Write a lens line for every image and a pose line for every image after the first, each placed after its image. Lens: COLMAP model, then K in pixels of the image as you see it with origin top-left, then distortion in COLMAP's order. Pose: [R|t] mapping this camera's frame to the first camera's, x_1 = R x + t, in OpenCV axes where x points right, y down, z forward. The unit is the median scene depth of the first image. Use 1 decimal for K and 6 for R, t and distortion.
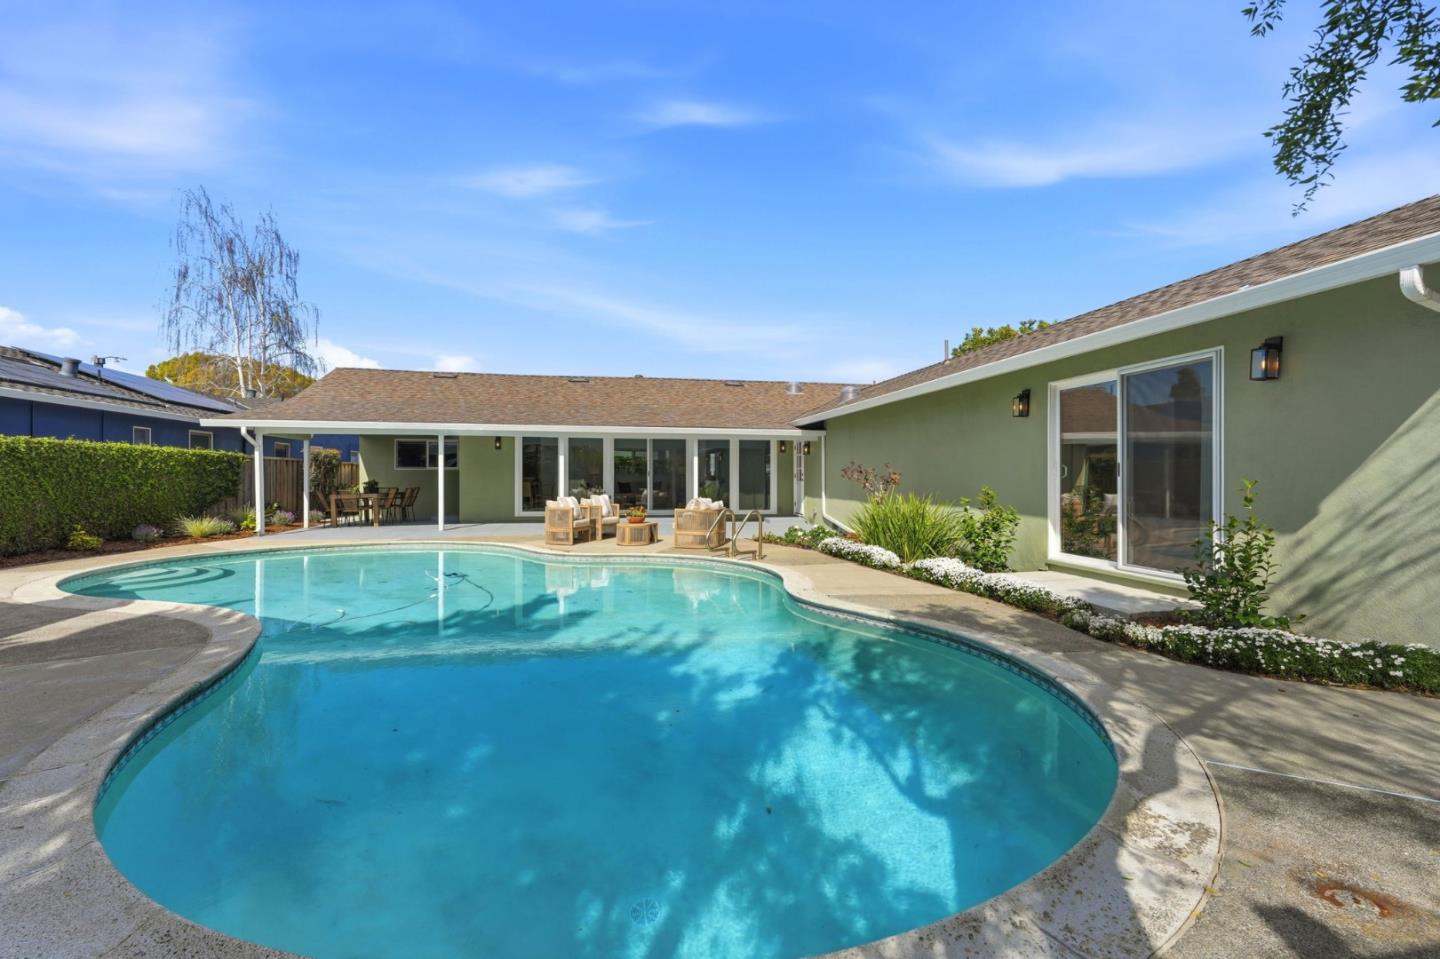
lens RADIAL K [[640.8, 0, 718.0], [0, 640.8, 469.8], [0, 0, 1]] dist [-0.000664, -0.000824]
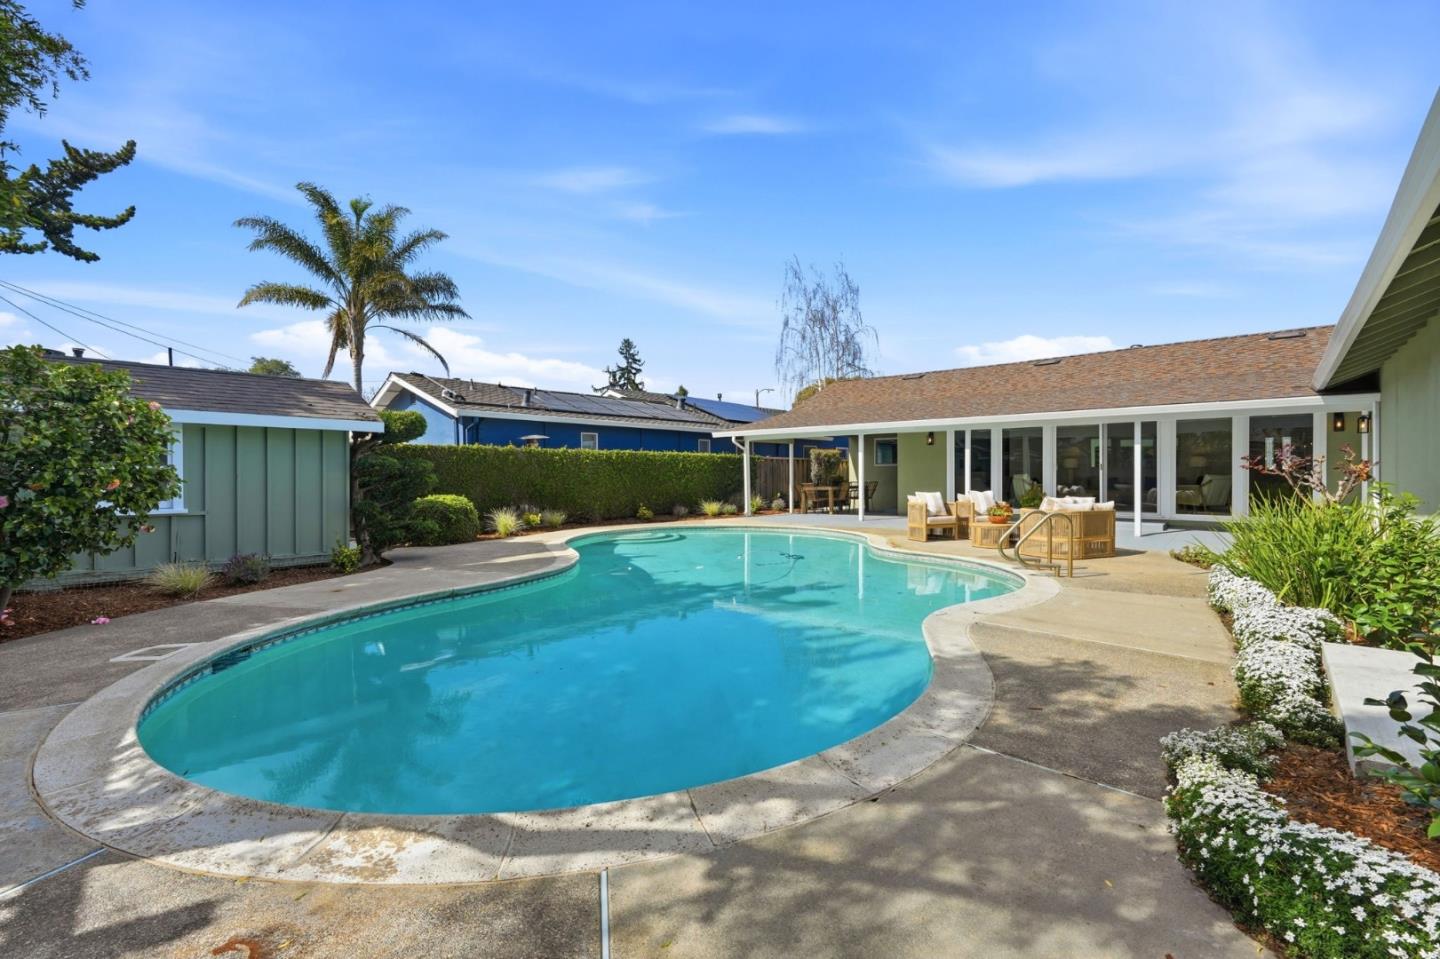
lens RADIAL K [[627.8, 0, 721.6], [0, 627.8, 478.1], [0, 0, 1]] dist [0.000725, -0.000042]
pose [[0.616760, 0.001874, -0.787149, 0.463694], [0.015859, 0.999765, 0.014806, 0.002527], [0.786991, -0.021615, 0.616585, 0.226495]]
